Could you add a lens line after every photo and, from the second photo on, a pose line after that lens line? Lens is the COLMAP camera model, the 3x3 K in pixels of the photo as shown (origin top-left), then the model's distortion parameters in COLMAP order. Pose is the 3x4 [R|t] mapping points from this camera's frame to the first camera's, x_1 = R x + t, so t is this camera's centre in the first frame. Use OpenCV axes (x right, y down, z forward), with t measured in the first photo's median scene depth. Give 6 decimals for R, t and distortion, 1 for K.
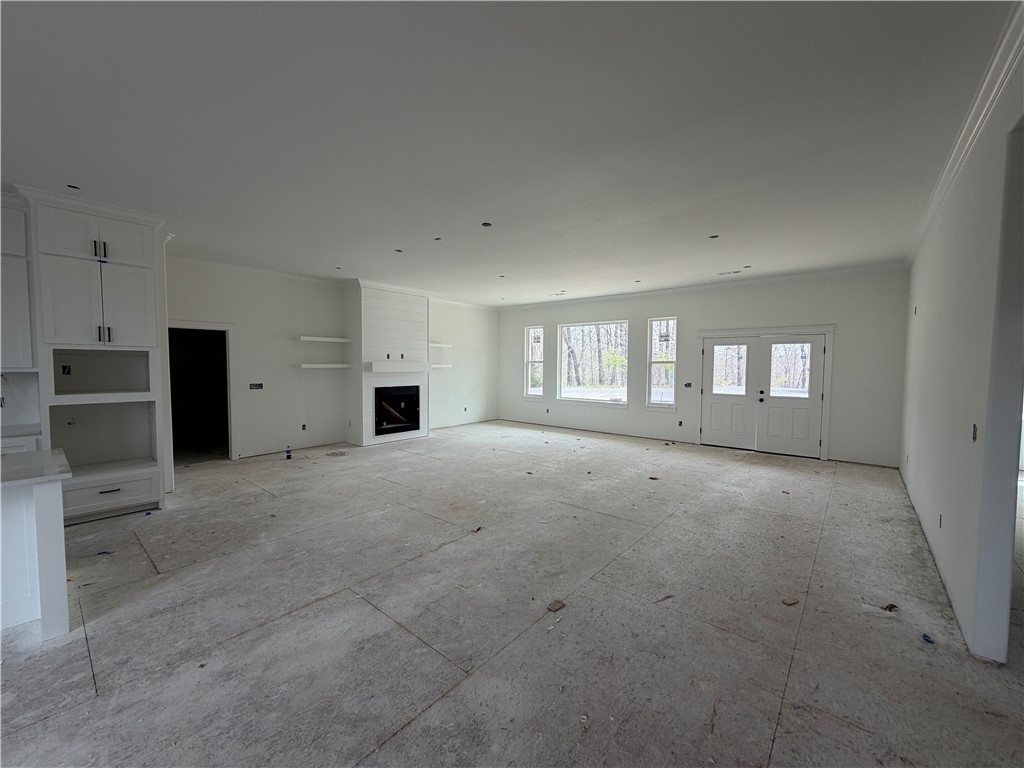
lens RADIAL K [[407.5, 0, 510.7], [0, 407.5, 384.9], [0, 0, 1]] dist [0.000043, 0.000148]
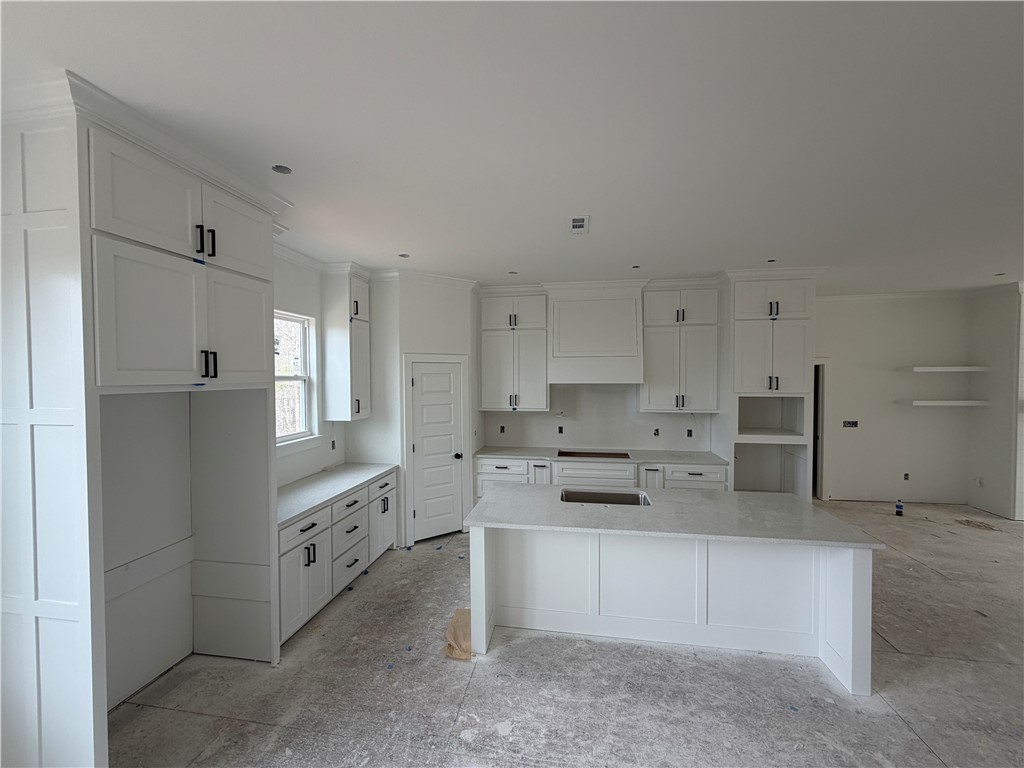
lens RADIAL K [[407.5, 0, 510.7], [0, 407.5, 384.9], [0, 0, 1]] dist [0.000043, 0.000148]
pose [[0.512461, 0.010750, -0.858643, -0.231363], [-0.036065, 0.999309, -0.009014, -0.047771], [0.857953, 0.035587, 0.512495, -0.116527]]
